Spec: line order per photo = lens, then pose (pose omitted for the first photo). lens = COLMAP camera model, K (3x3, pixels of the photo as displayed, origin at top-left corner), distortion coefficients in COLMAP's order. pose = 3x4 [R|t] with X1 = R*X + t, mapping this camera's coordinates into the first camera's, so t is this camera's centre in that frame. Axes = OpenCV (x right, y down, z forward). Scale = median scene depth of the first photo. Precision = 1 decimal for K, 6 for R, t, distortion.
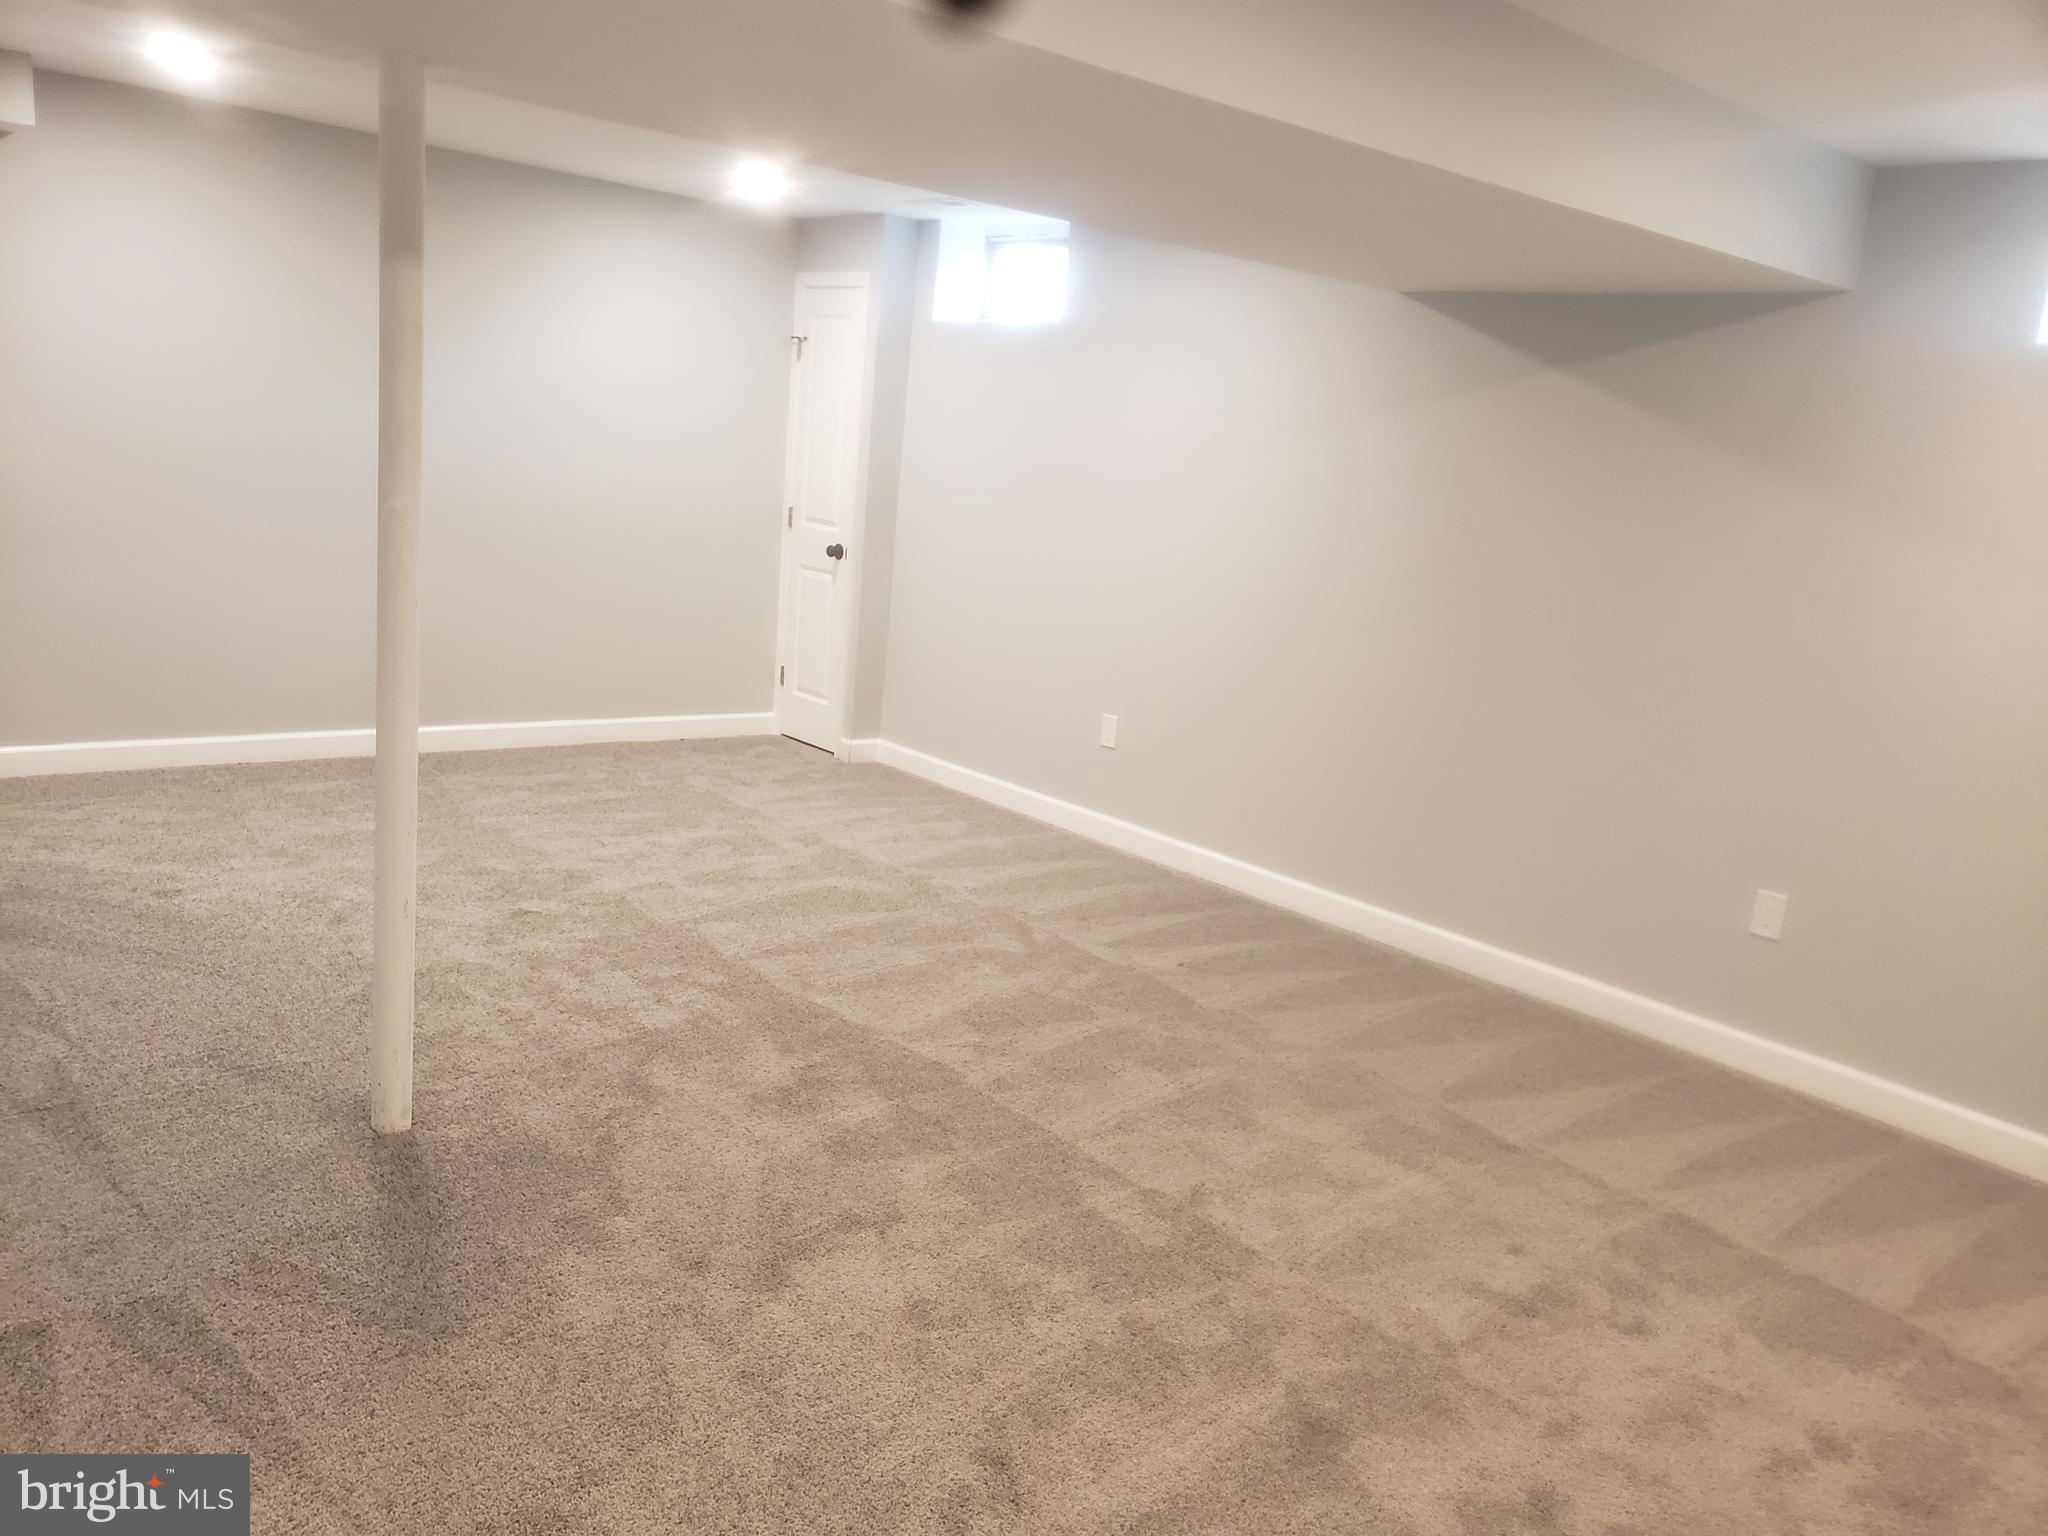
lens RADIAL K [[1580.5, 0, 1011.6], [0, 1580.5, 762.6], [0, 0, 1]] dist [0.010422, -0.023344]
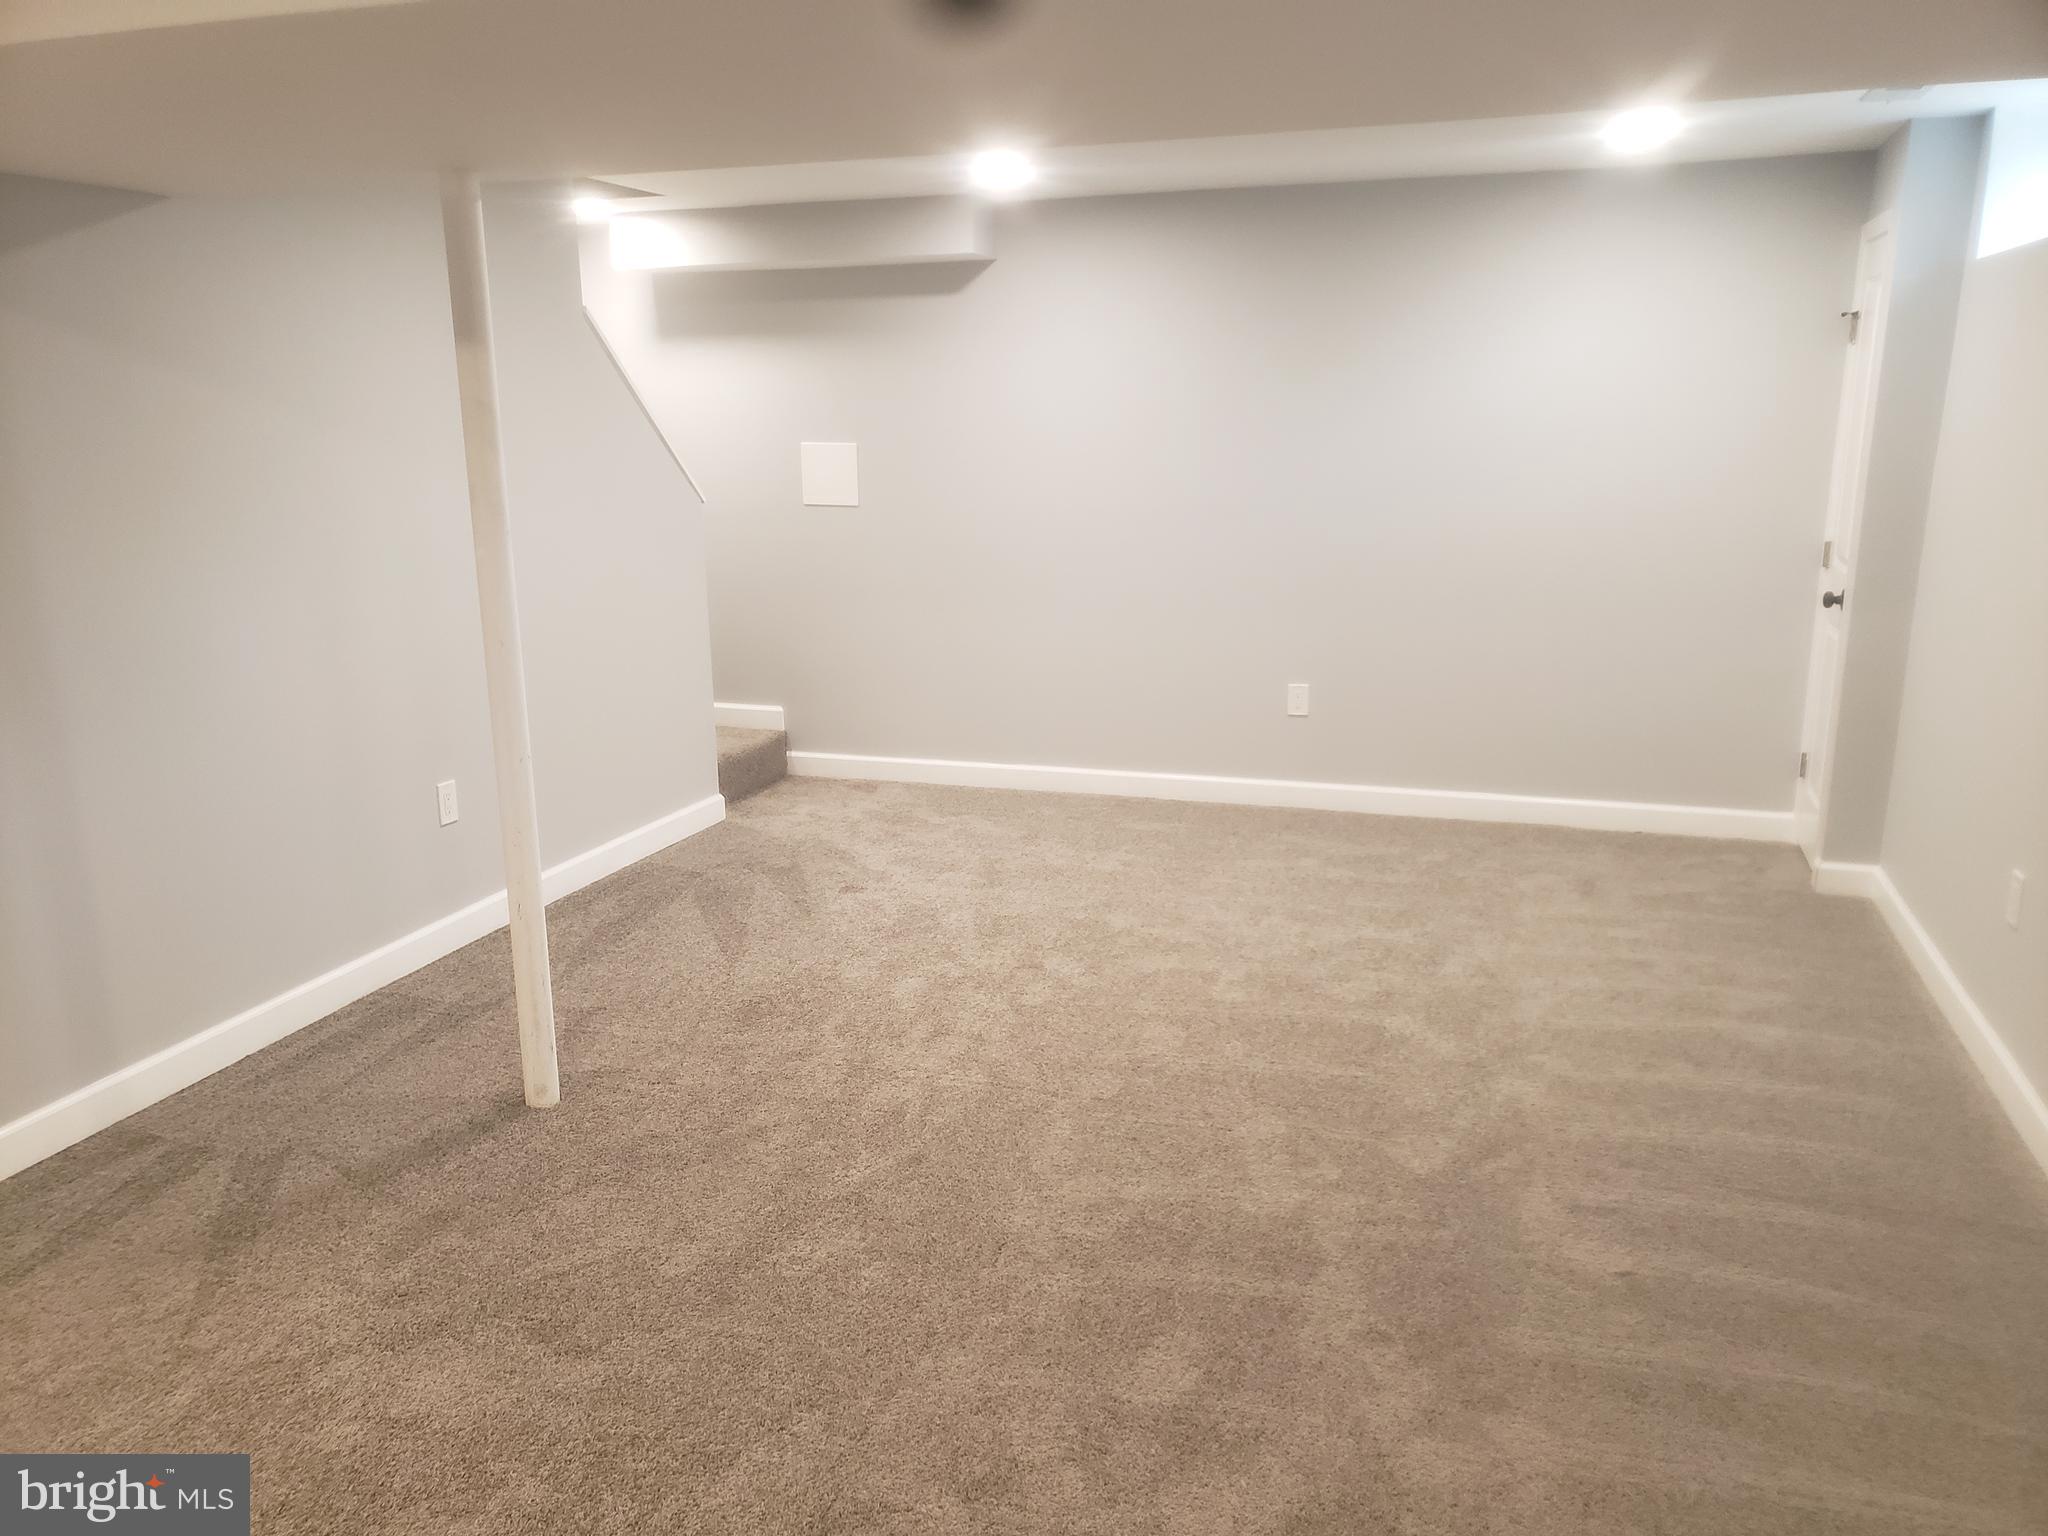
lens RADIAL K [[1580.5, 0, 1014.1], [0, 1580.5, 778.2], [0, 0, 1]] dist [0.010422, -0.023344]
pose [[0.504510, 0.101208, -0.857453, 0.497998], [-0.119145, 0.991766, 0.046958, -0.064819], [0.855145, 0.078470, 0.512415, 0.465571]]
